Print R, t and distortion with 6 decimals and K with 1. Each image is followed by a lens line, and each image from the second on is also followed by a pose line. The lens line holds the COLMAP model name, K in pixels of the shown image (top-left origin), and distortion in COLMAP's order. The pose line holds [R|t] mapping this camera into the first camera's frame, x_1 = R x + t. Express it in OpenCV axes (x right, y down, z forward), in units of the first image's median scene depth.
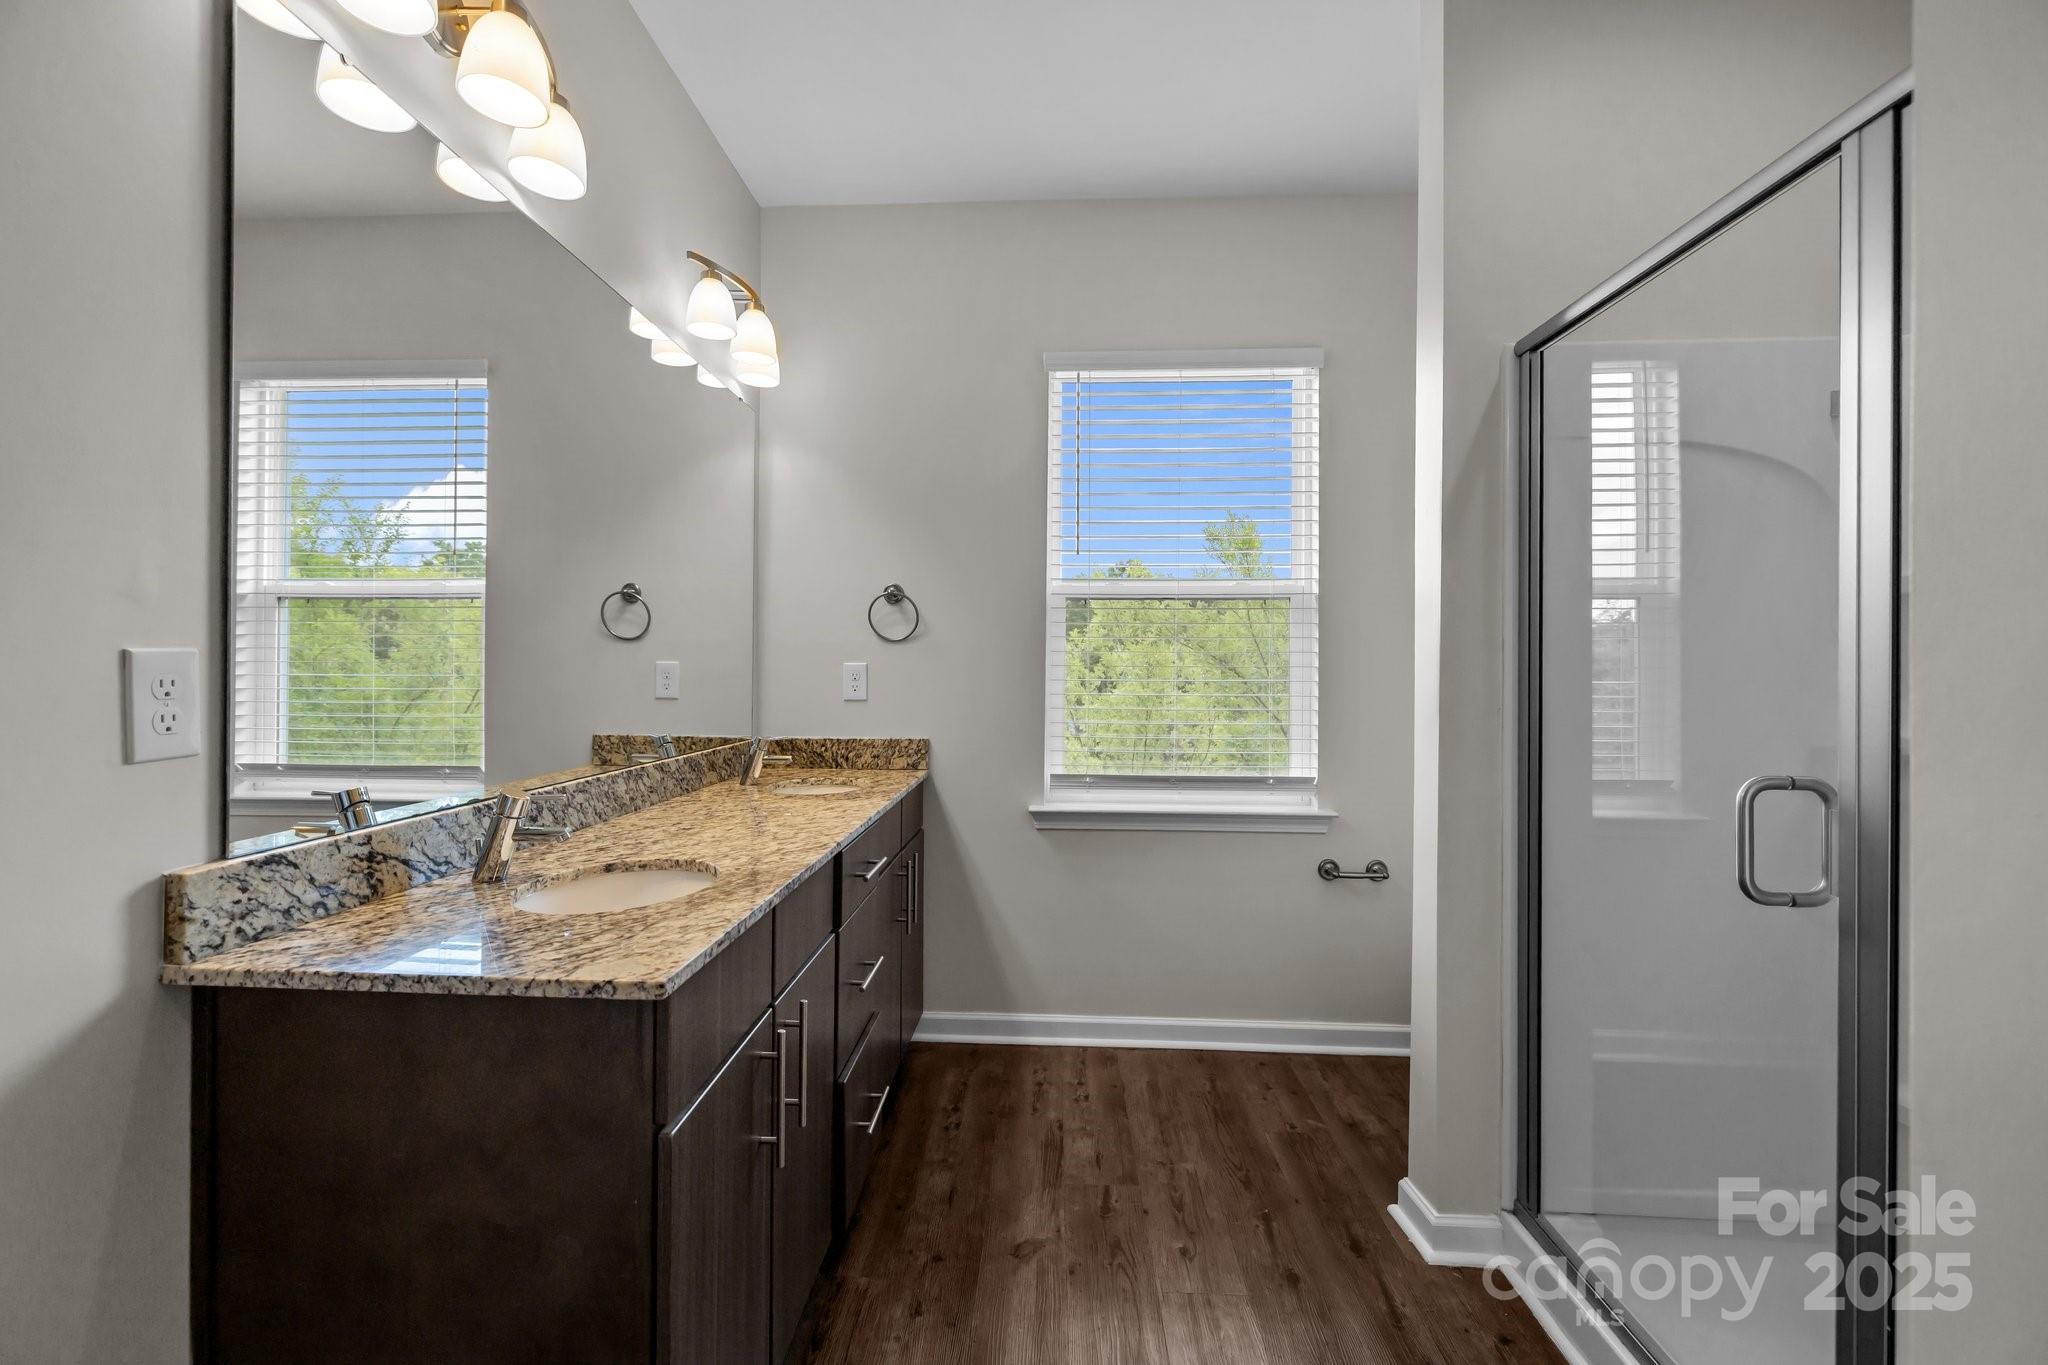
lens RADIAL K [[884.4, 0, 1016.3], [0, 884.4, 669.1], [0, 0, 1]] dist [-0.001288, 0.000026]
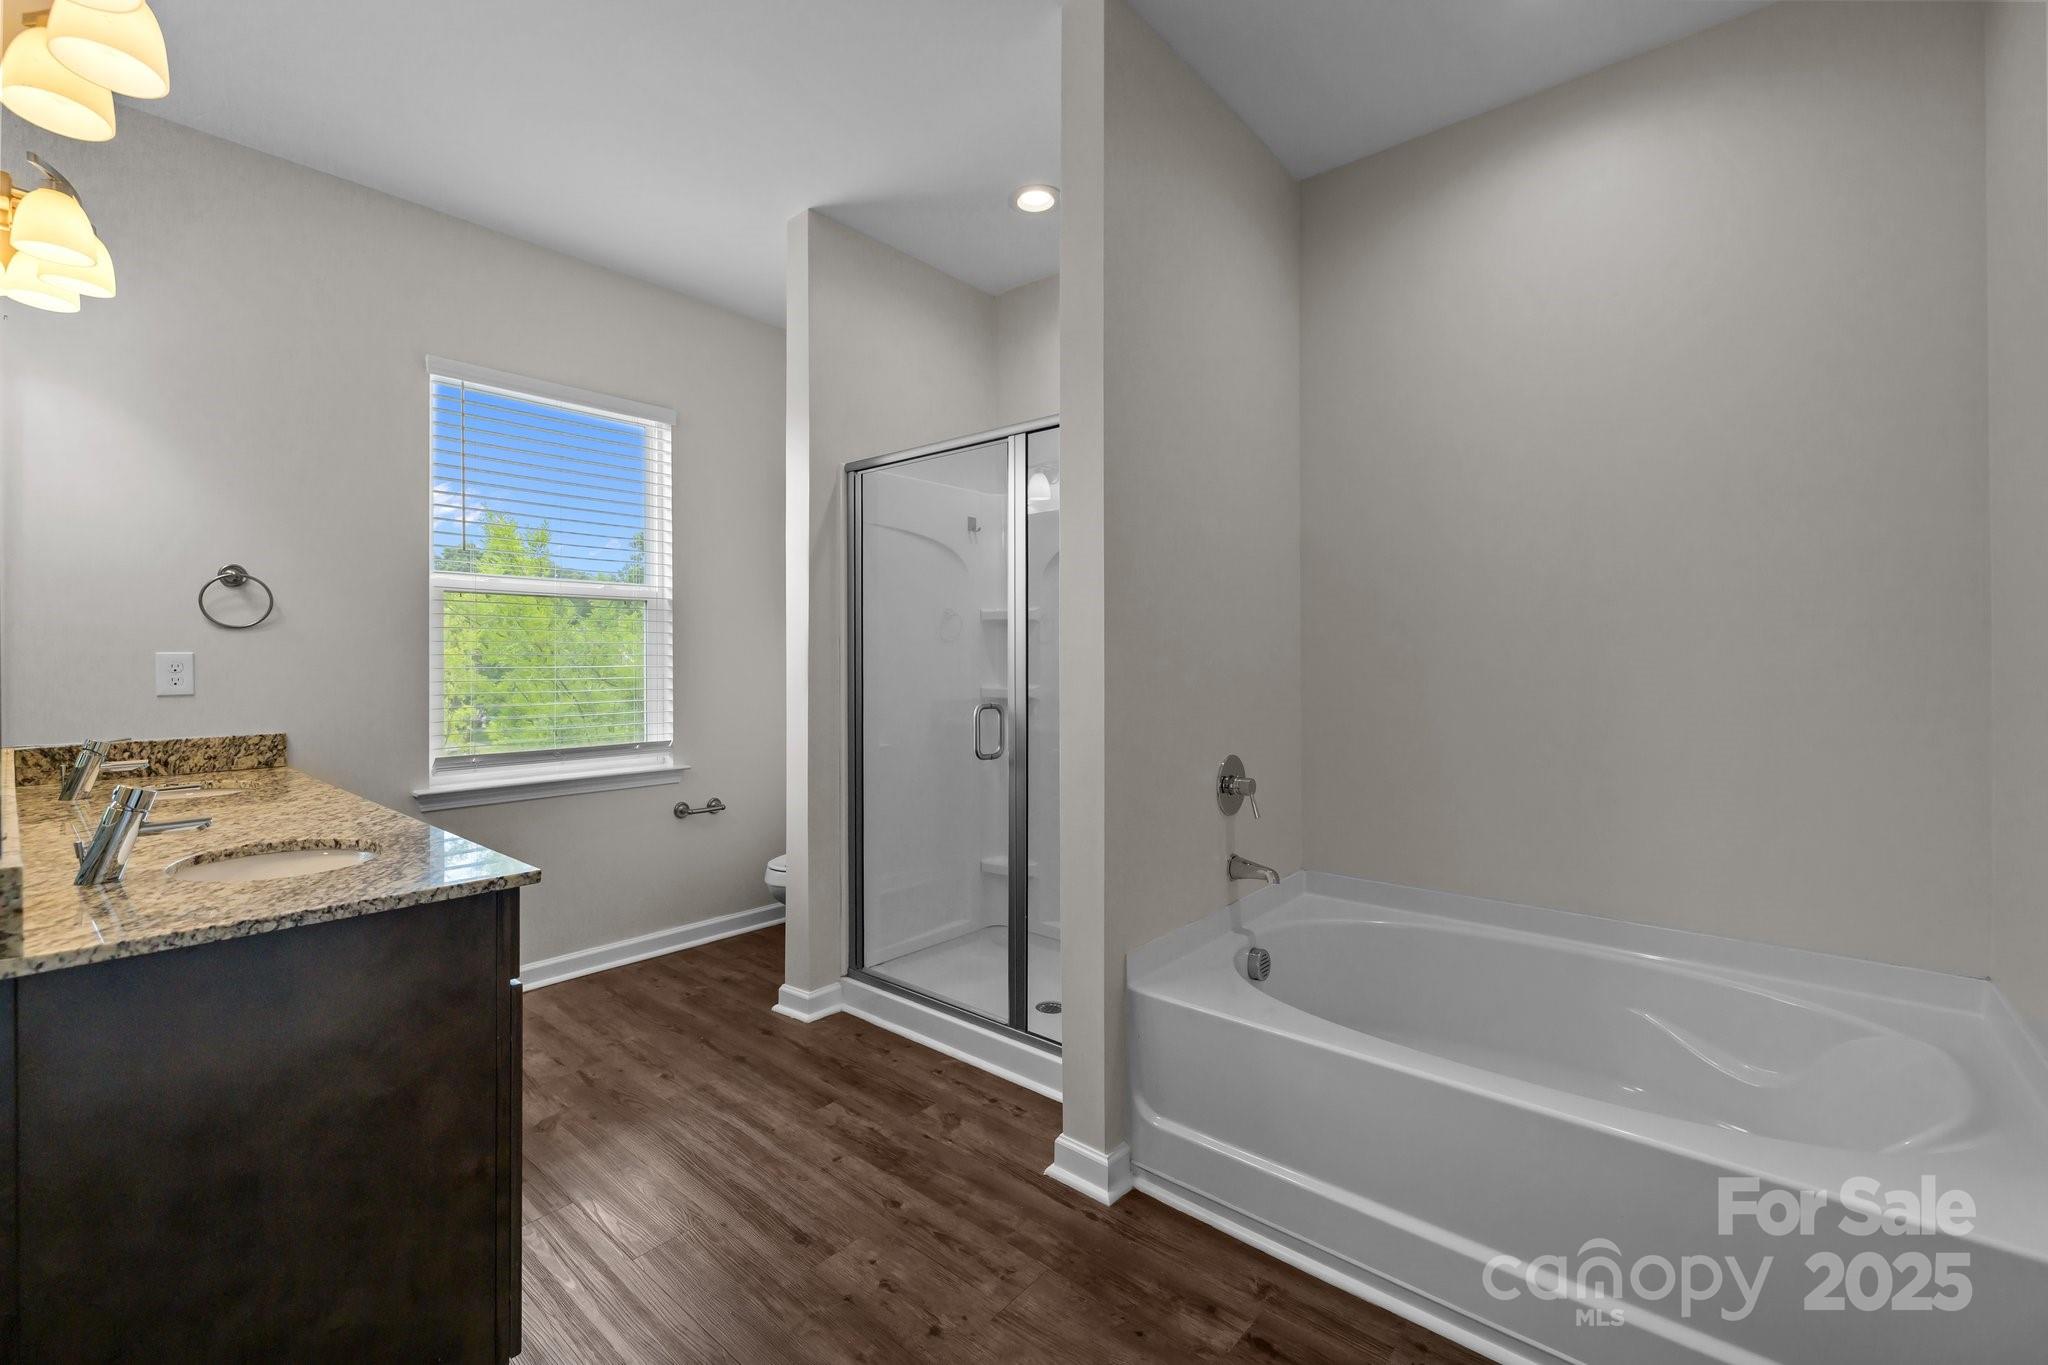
lens RADIAL K [[884.4, 0, 1016.9], [0, 884.4, 673.2], [0, 0, 1]] dist [-0.001288, 0.000026]
pose [[0.600773, -0.018178, 0.799213, -0.508397], [0.003902, 0.999796, 0.019808, -0.000512], [-0.799410, -0.008781, 0.600721, -0.240520]]
